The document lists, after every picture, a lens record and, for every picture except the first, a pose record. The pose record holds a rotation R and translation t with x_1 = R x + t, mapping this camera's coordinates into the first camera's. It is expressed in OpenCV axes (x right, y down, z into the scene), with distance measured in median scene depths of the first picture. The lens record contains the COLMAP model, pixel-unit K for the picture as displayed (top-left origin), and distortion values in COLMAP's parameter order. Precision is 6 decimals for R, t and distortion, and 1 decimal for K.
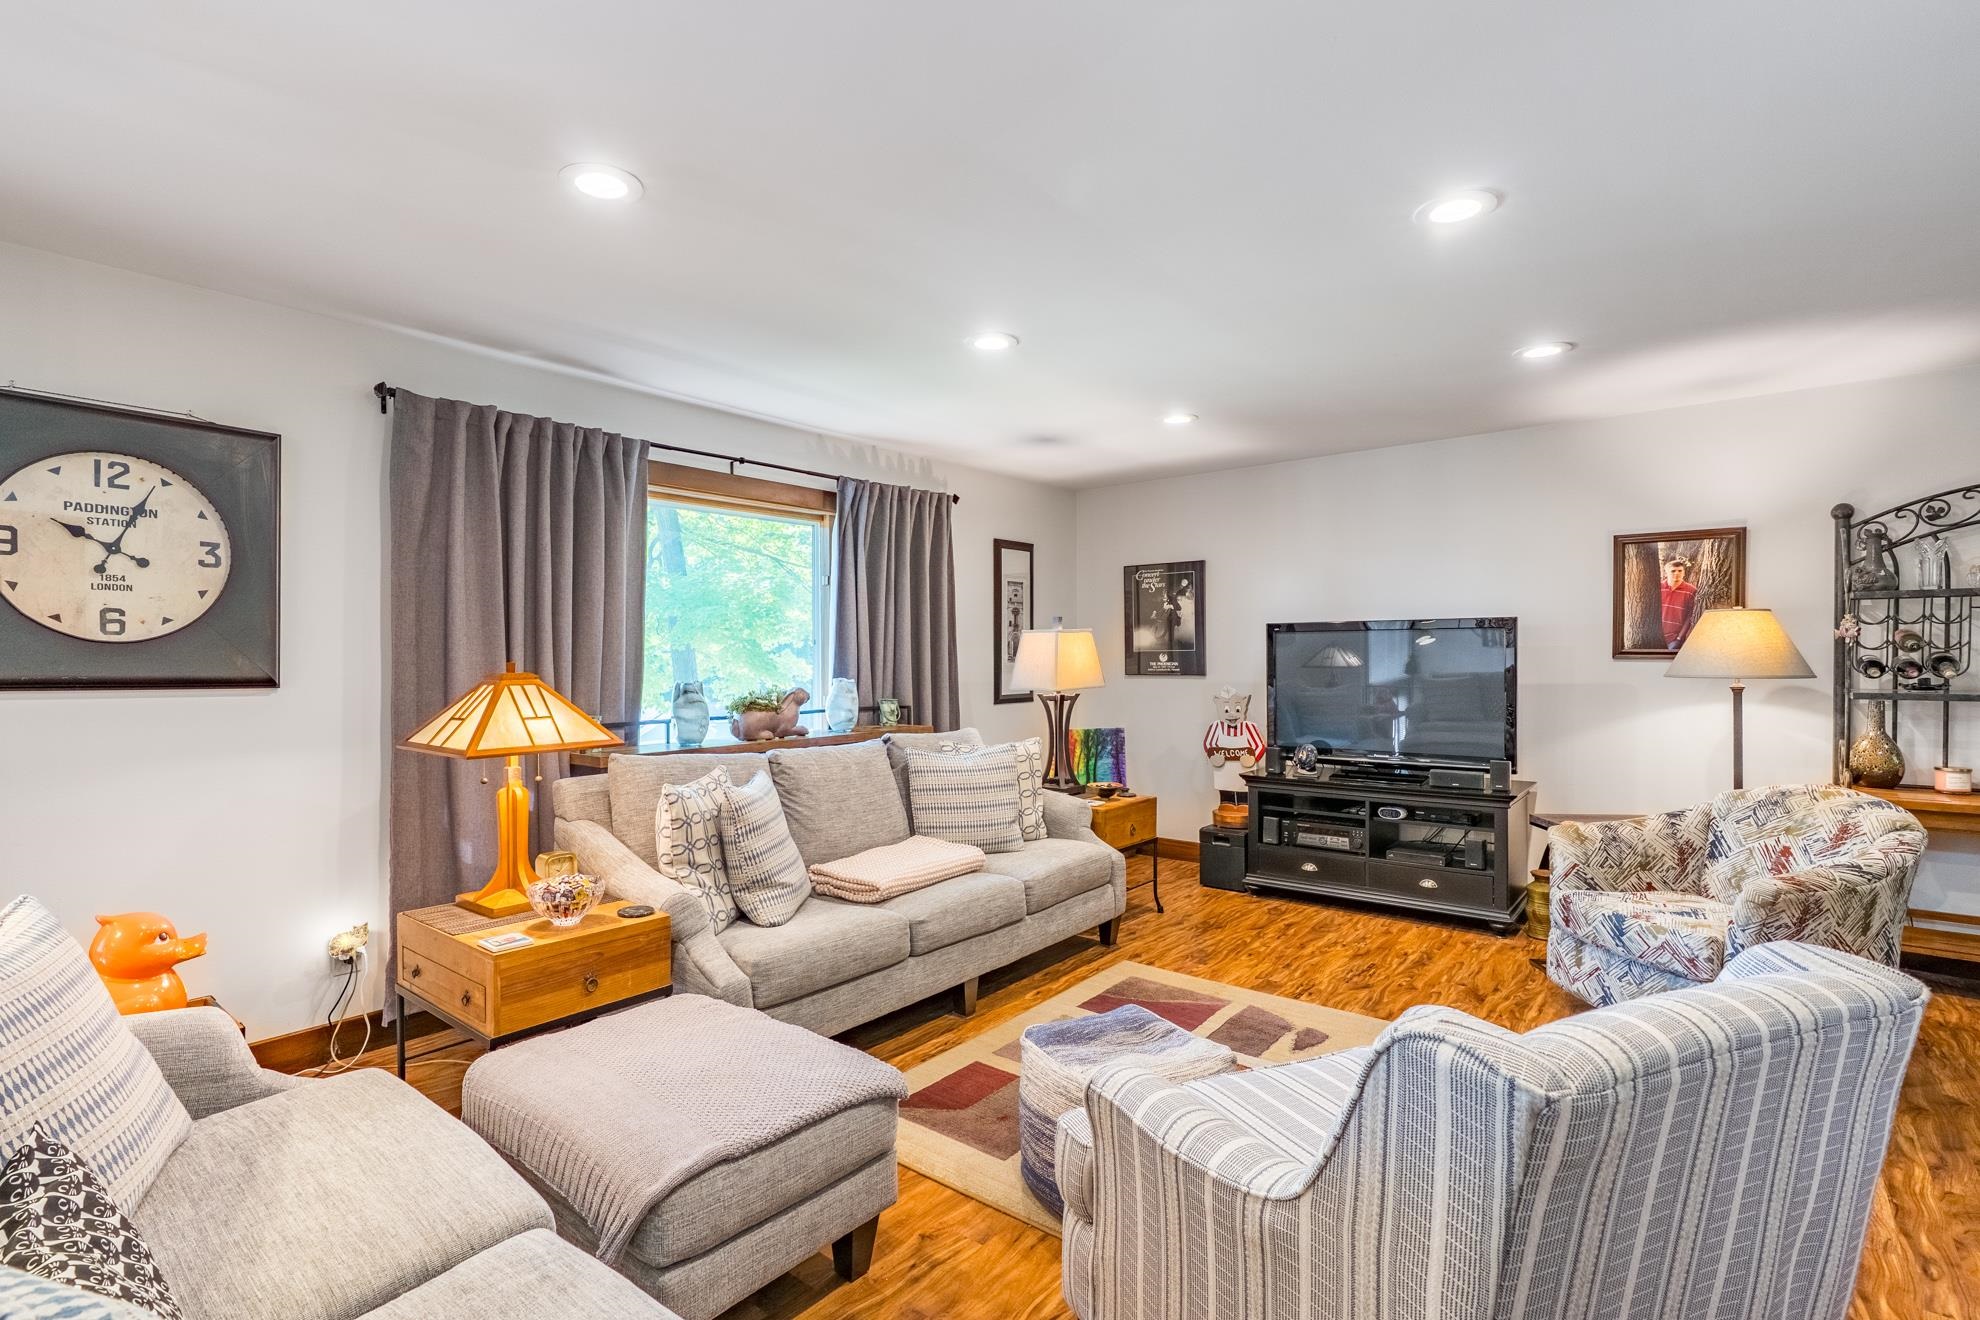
lens RADIAL K [[943.6, 0, 960.0], [0, 943.6, 671.9], [0, 0, 1]] dist [-0.003251, 0.000011]
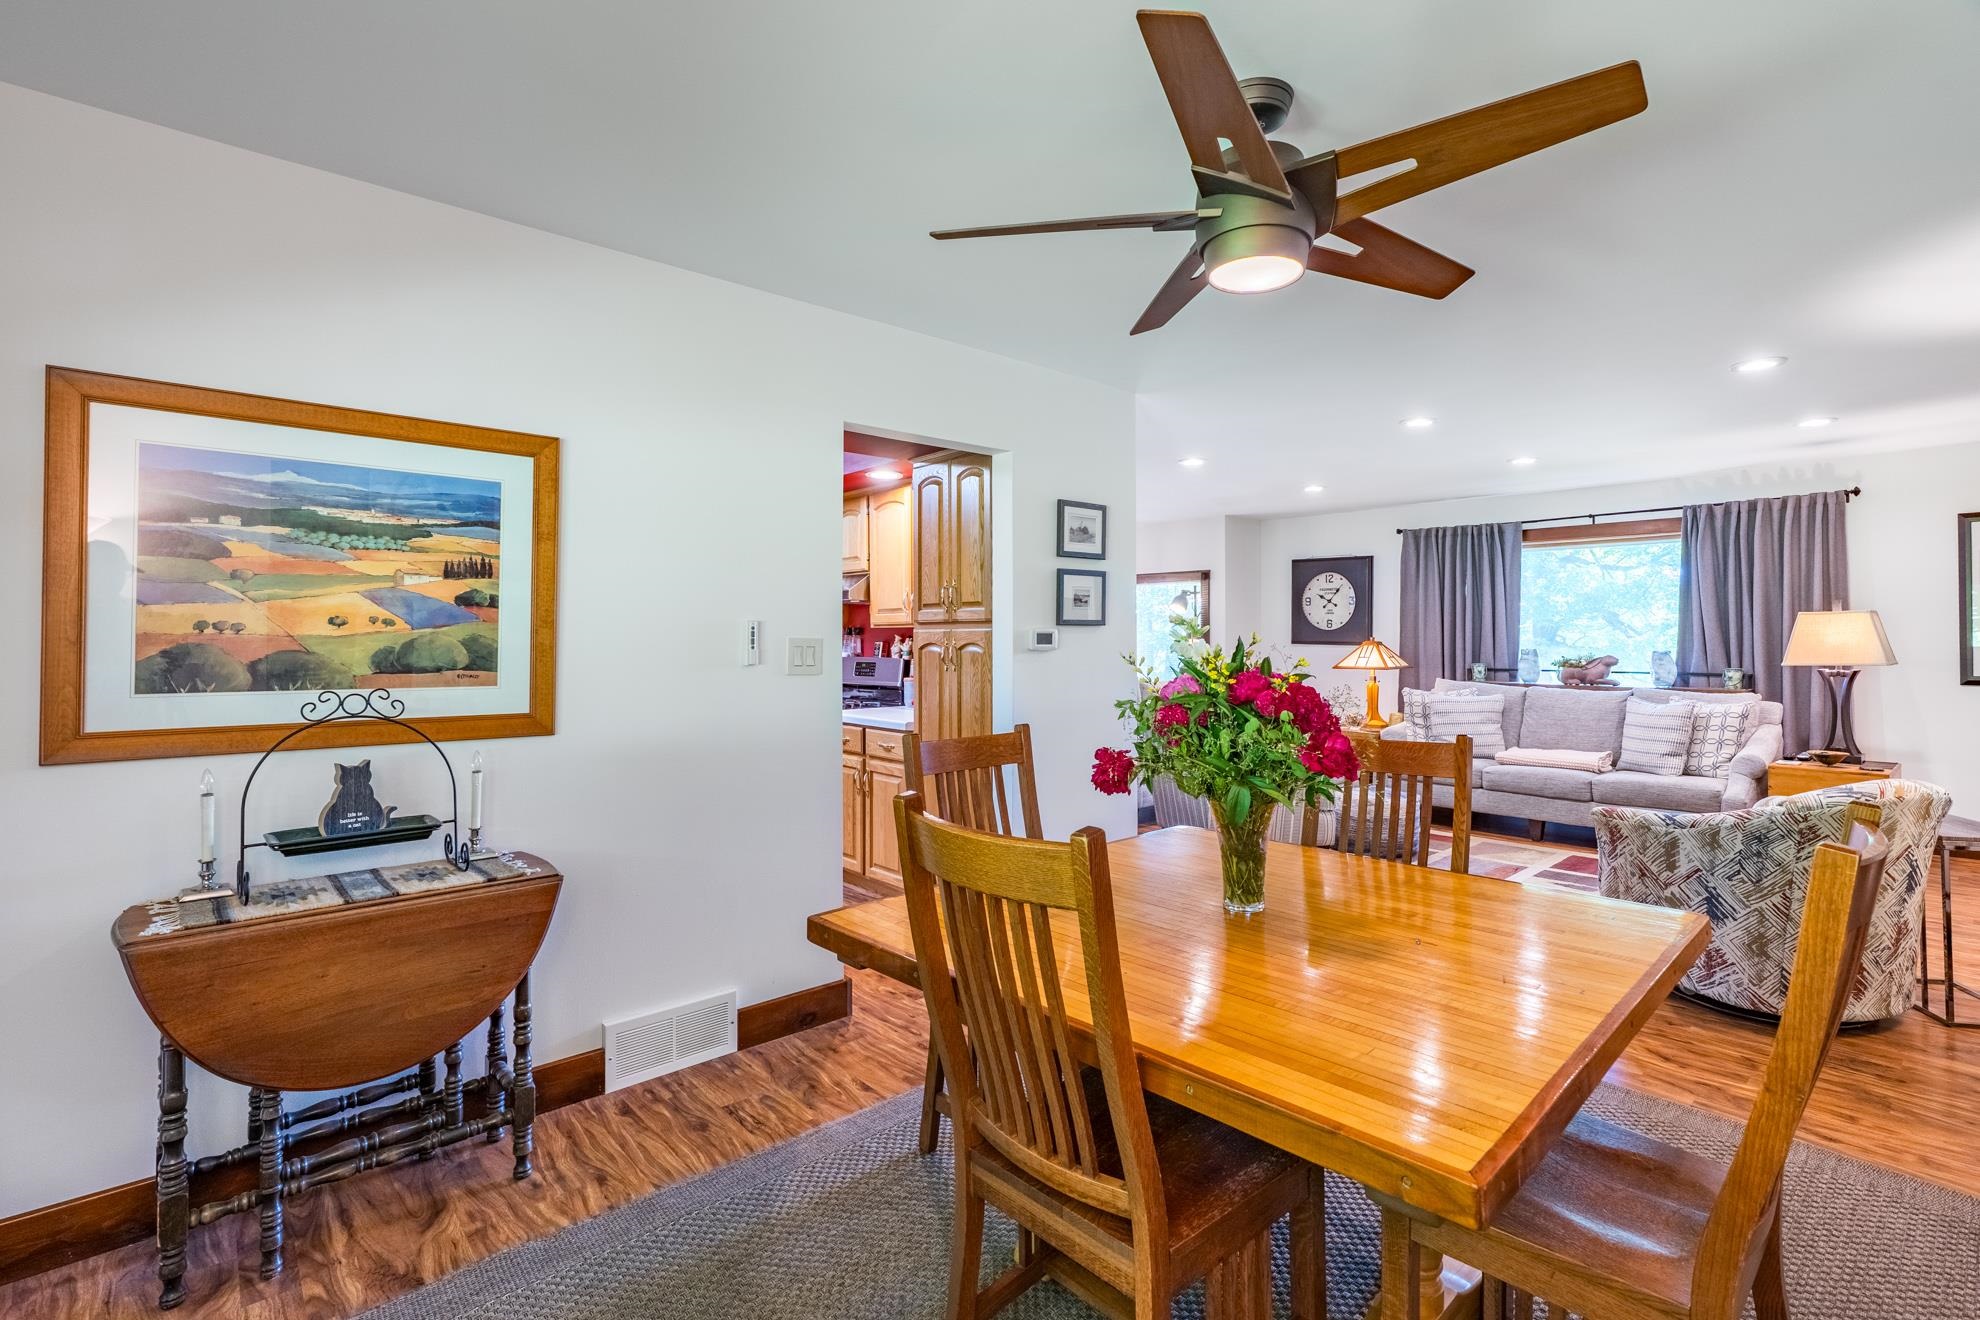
lens RADIAL K [[950.3, 0, 1011.0], [0, 950.3, 625.7], [0, 0, 1]] dist [0.000030, 0.000226]
pose [[-0.152487, -0.006735, -0.988283, 1.539744], [-0.015959, 0.999863, -0.004352, -0.009039], [0.988177, 0.015108, -0.152573, 0.252499]]
